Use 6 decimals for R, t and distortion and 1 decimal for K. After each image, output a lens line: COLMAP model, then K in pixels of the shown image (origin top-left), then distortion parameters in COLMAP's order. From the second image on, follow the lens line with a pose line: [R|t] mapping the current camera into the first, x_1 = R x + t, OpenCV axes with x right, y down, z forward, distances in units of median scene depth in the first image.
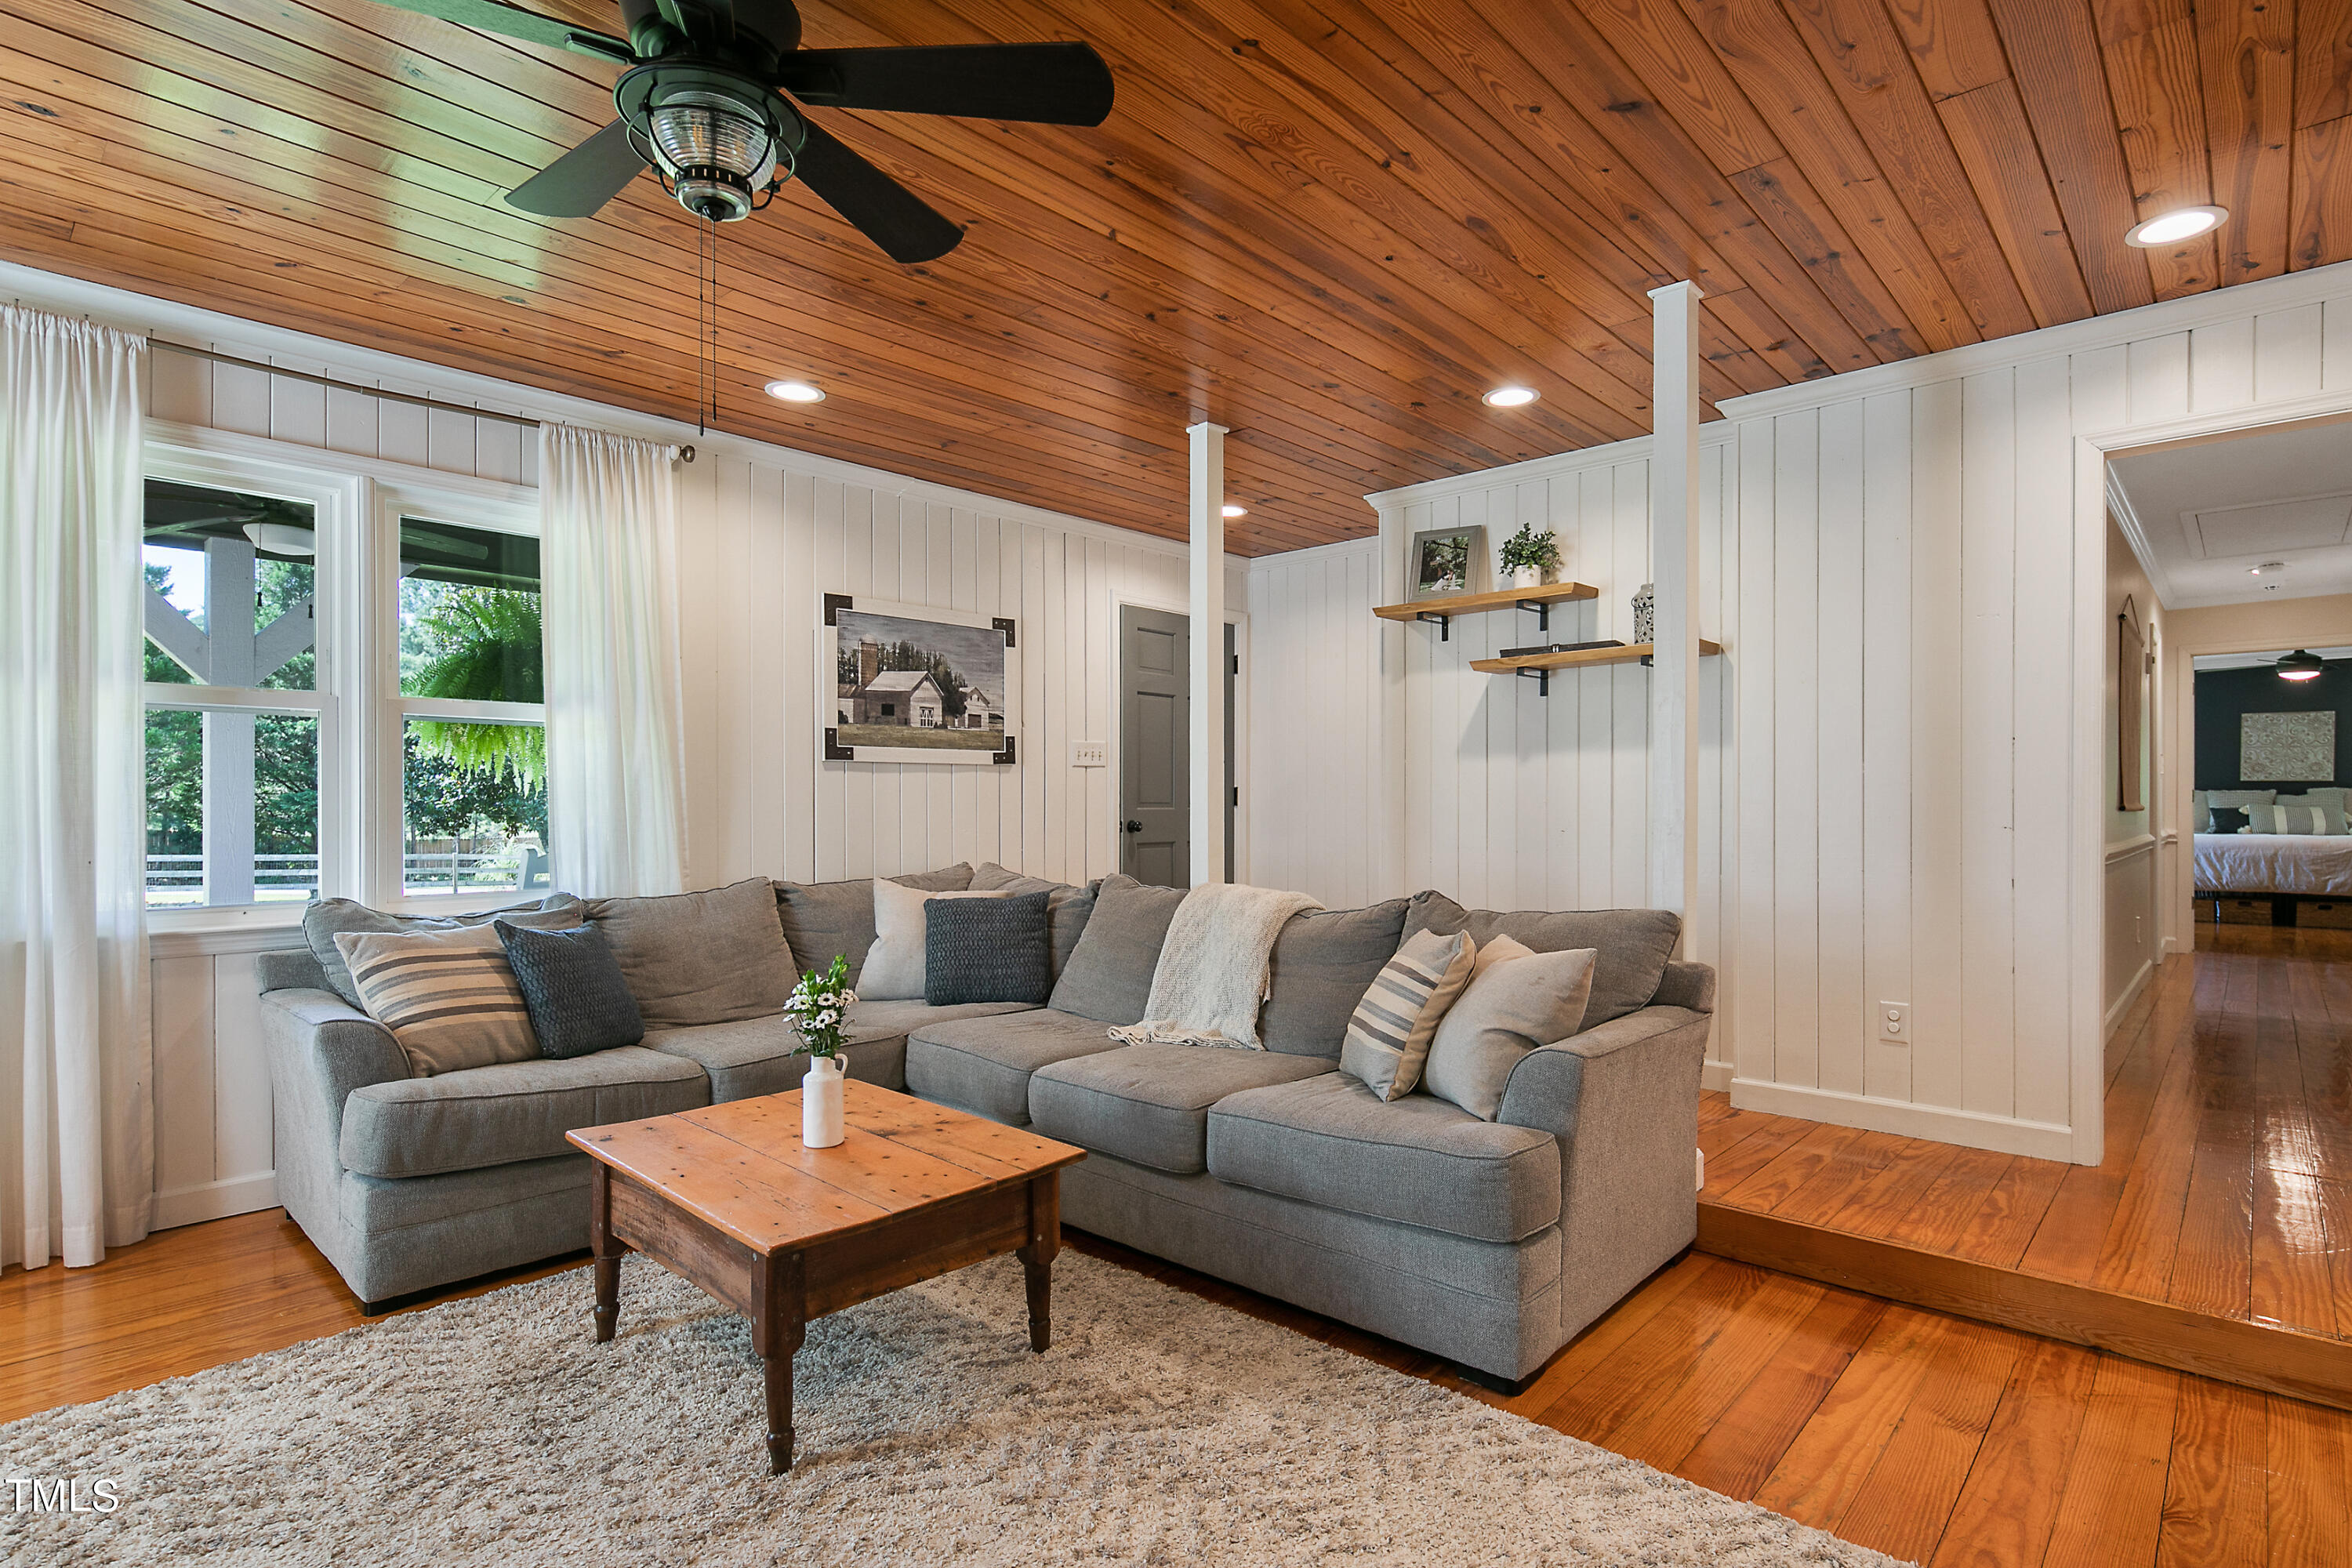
lens RADIAL K [[1173.7, 0, 1178.4], [0, 1173.7, 809.6], [0, 0, 1]] dist [0.011879, -0.009200]
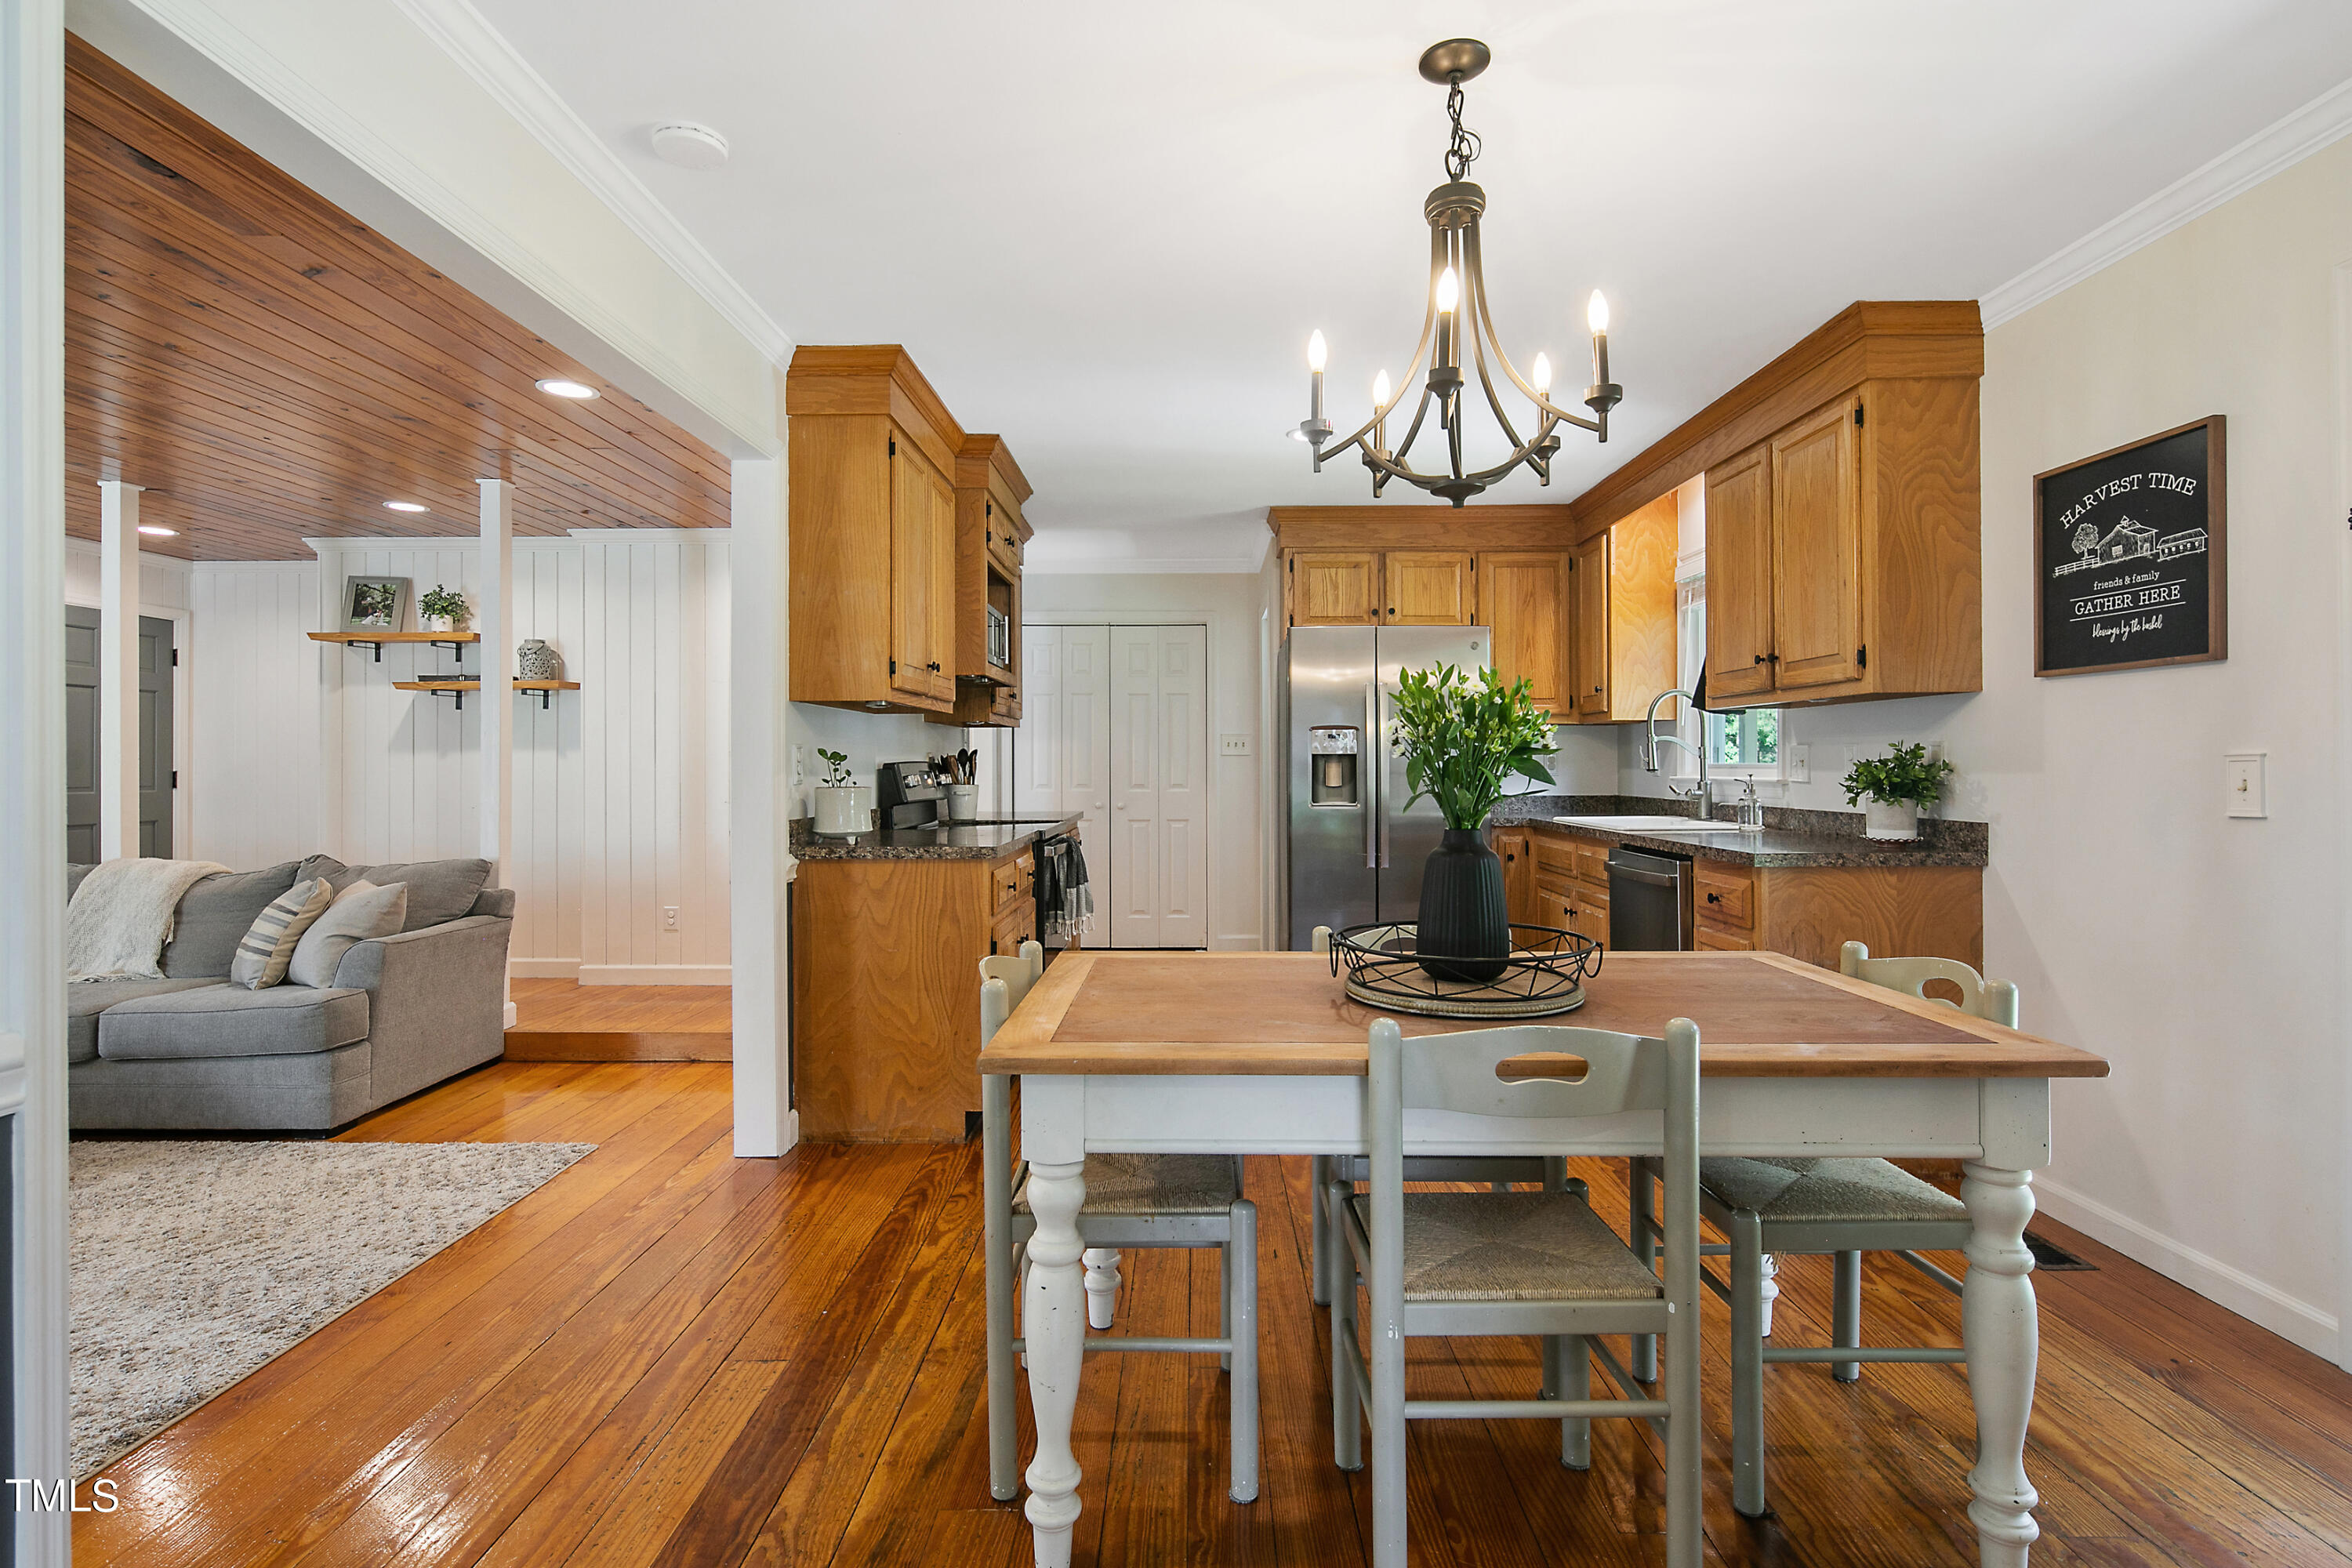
lens RADIAL K [[1148.3, 0, 1180.1], [0, 1148.3, 765.3], [0, 0, 1]] dist [0.001429, -0.000267]
pose [[0.743720, 0.000116, 0.668491, 0.053568], [0.003593, 0.999985, -0.004171, -0.029940], [-0.668482, 0.005504, 0.743708, -0.728042]]
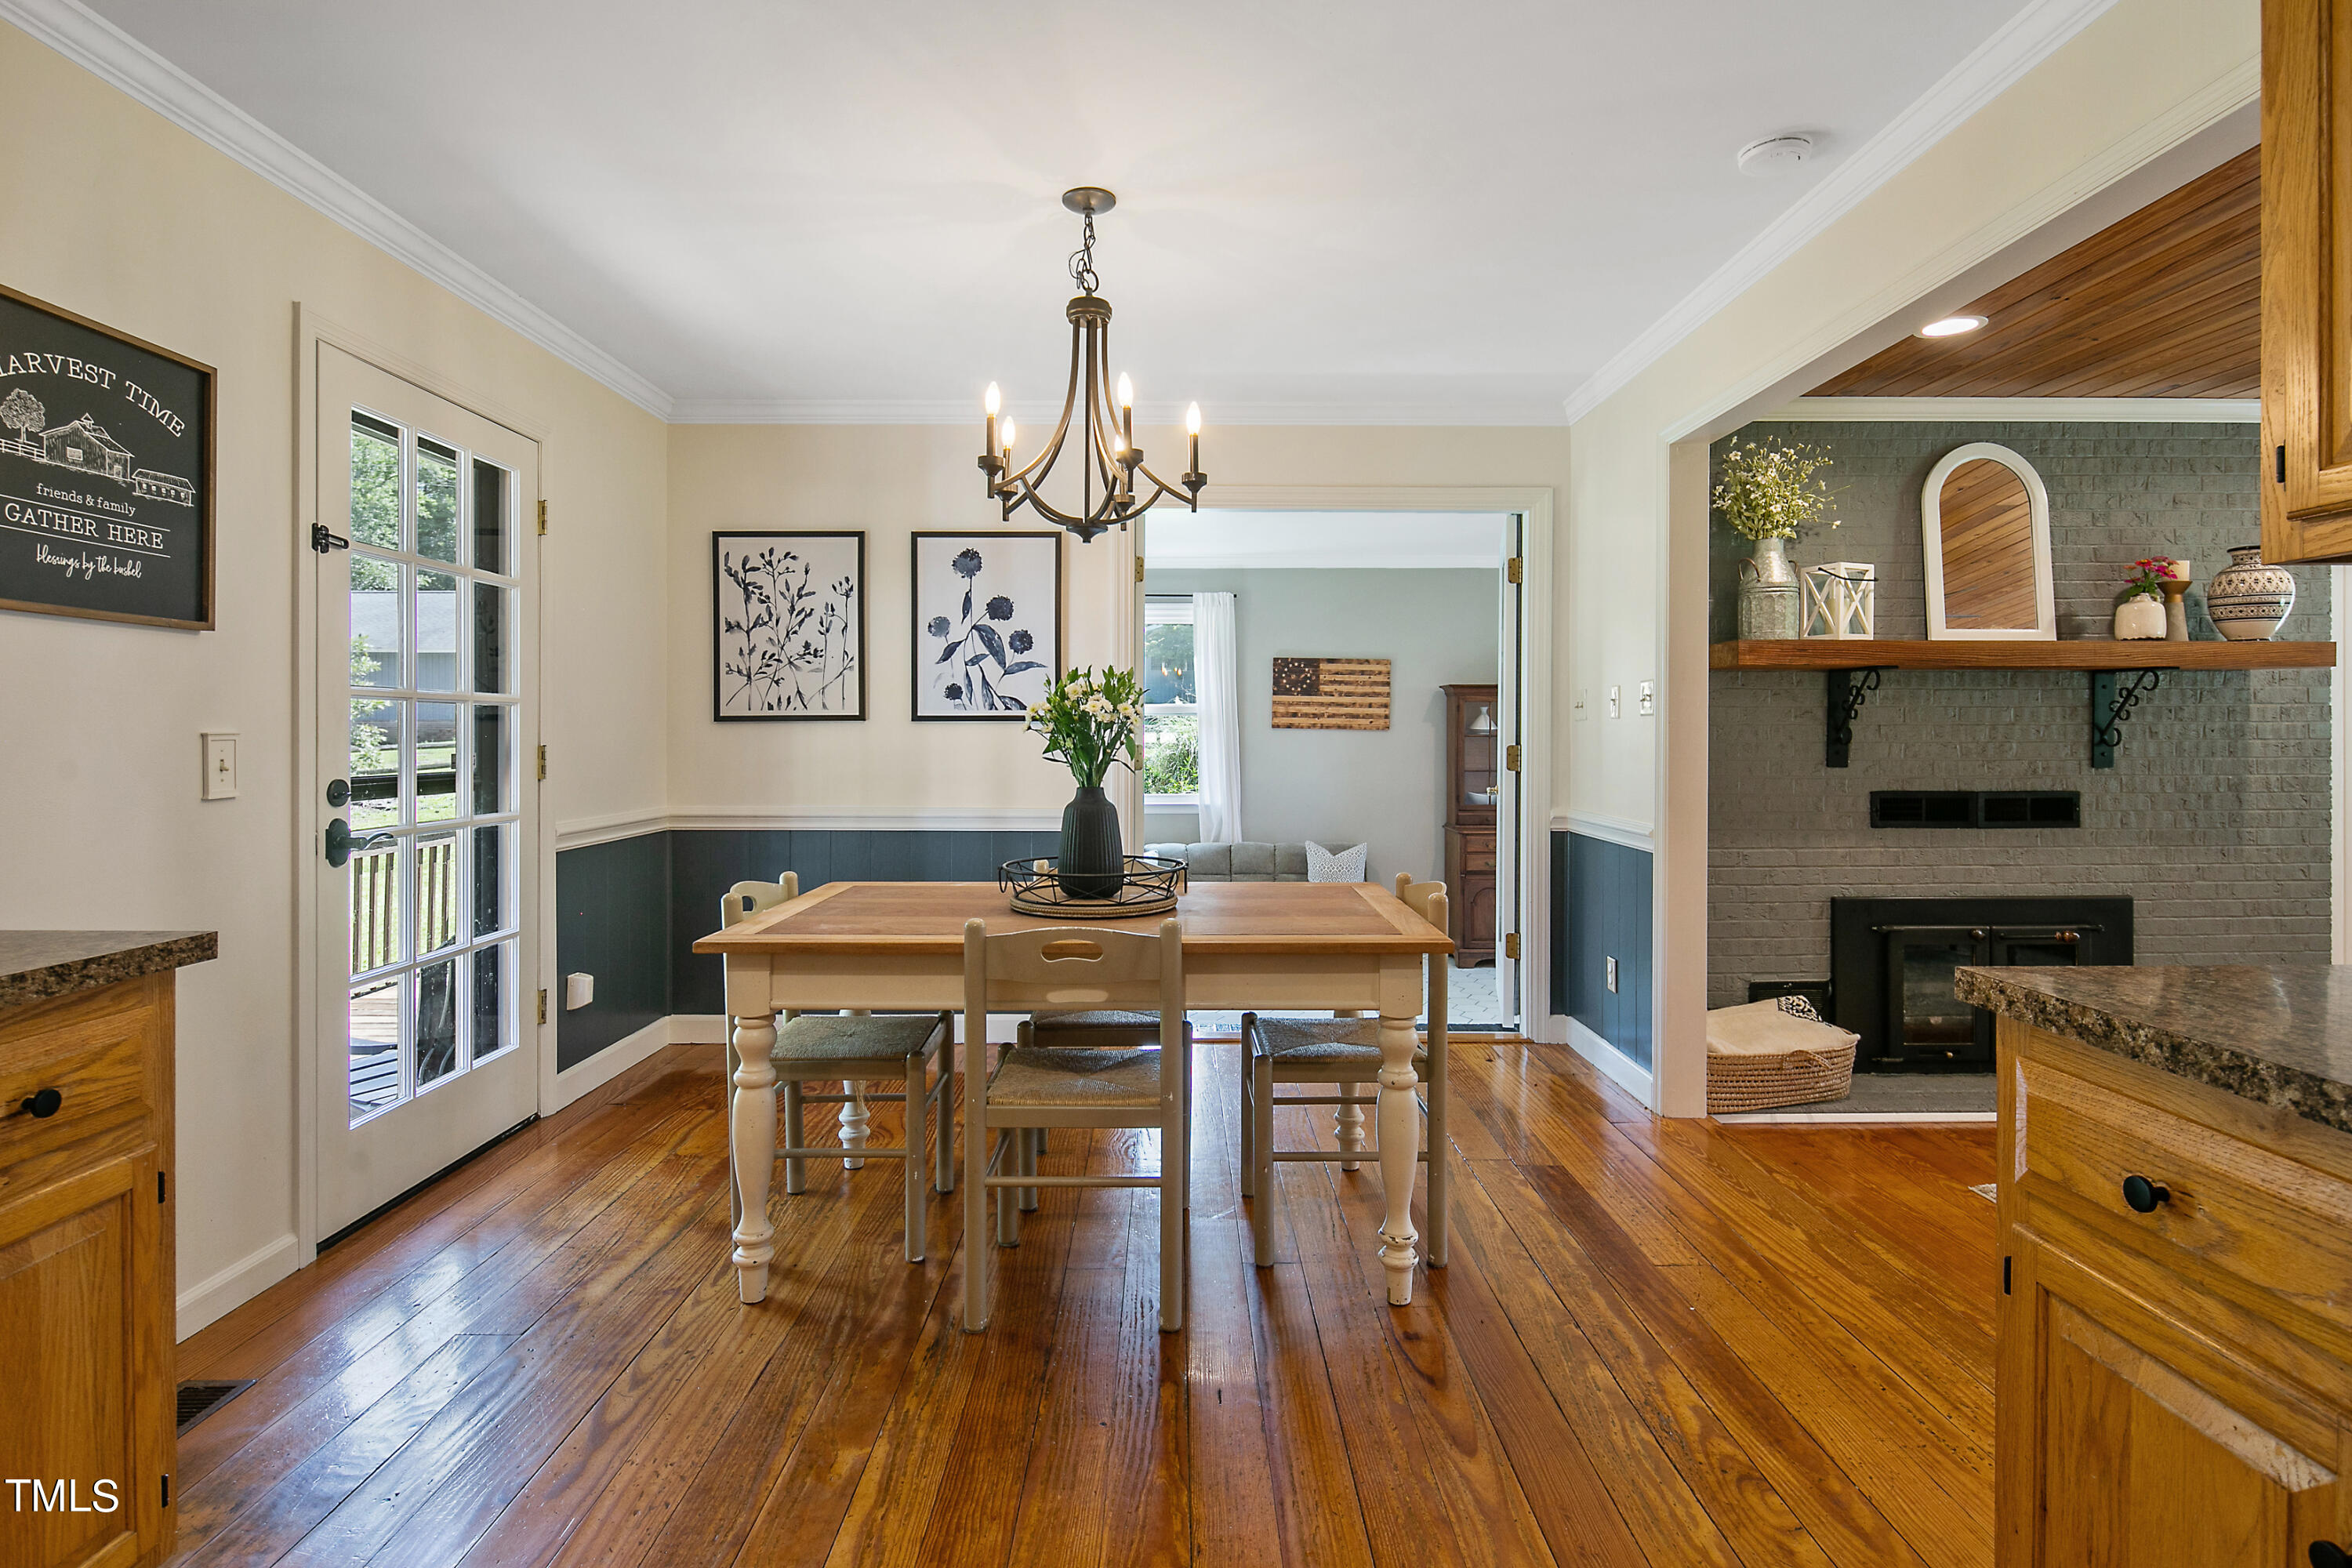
lens RADIAL K [[1152.6, 0, 1183.8], [0, 1152.6, 738.9], [0, 0, 1]] dist [0.001660, -0.000580]
pose [[-0.728742, 0.004682, -0.684773, 1.003226], [-0.000443, 0.999973, 0.007308, -0.038703], [0.684789, 0.005629, -0.728720, 0.190532]]
